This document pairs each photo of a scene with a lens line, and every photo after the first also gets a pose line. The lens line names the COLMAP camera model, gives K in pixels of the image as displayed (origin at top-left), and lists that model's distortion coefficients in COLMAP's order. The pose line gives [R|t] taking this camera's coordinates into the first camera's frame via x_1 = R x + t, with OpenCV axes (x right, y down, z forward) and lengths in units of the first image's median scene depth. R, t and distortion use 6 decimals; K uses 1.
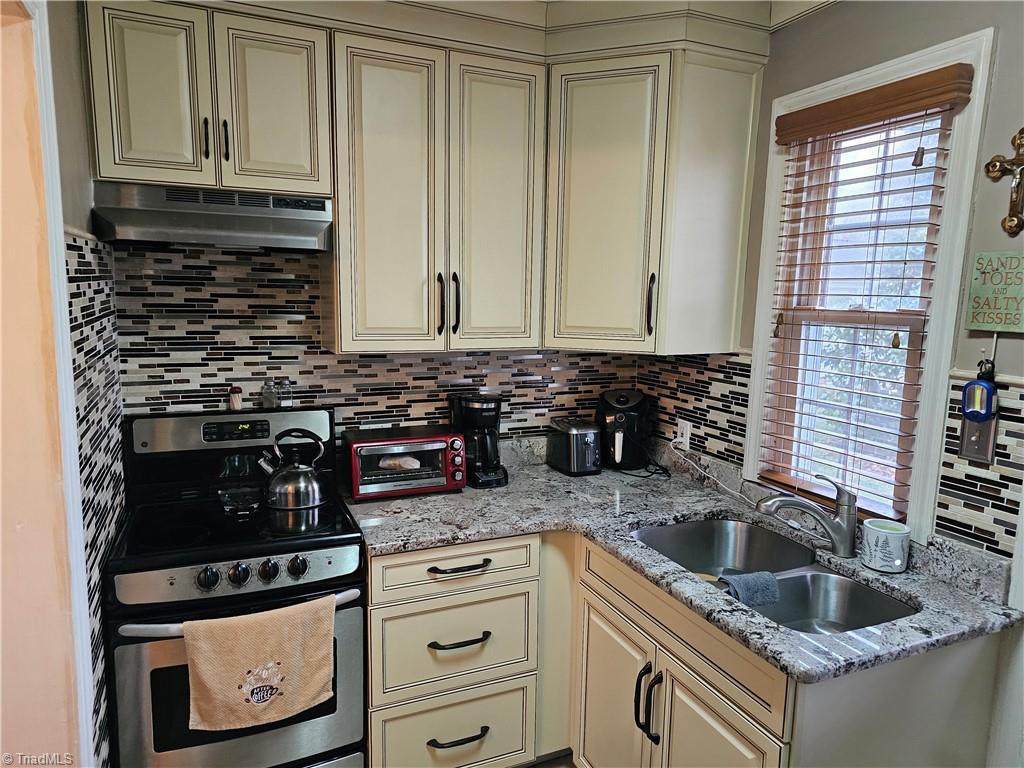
lens RADIAL K [[681.6, 0, 512.6], [0, 681.6, 380.3], [0, 0, 1]] dist [0.066656, -0.048660]
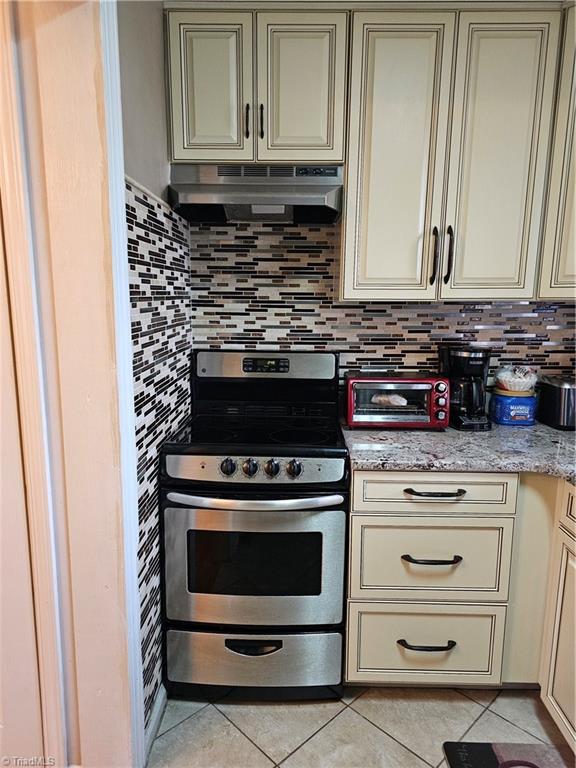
lens RADIAL K [[511.2, 0, 289.5], [0, 511.2, 389.7], [0, 0, 1]] dist [0.066656, -0.048660]
pose [[0.912830, 0.063606, -0.403355, 0.030415], [-0.049471, 0.997744, 0.045380, 0.077435], [0.405332, -0.021470, 0.913917, 0.149706]]
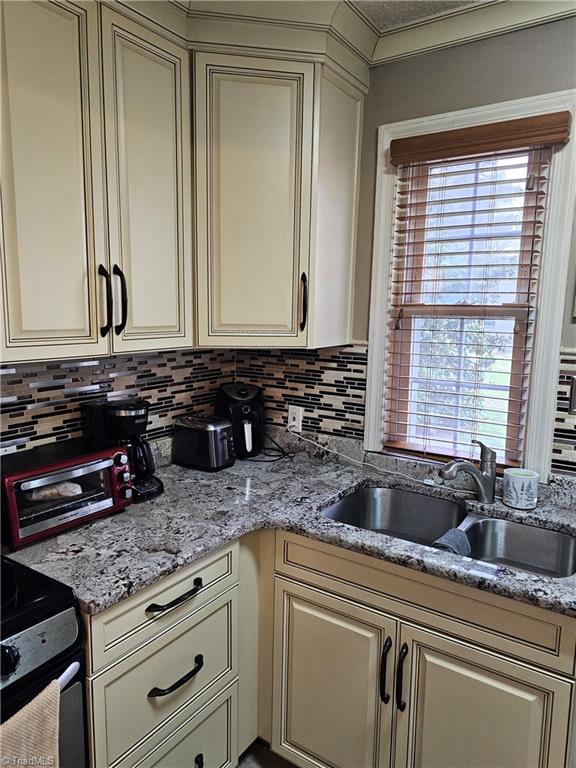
lens RADIAL K [[547.9, 0, 267.2], [0, 547.9, 380.7], [0, 0, 1]] dist [0.051712, -0.026831]
pose [[0.853120, -0.077452, 0.515933, -0.303035], [0.068798, 0.996984, 0.035907, -0.022781], [-0.517158, 0.004862, 0.855876, 0.299364]]
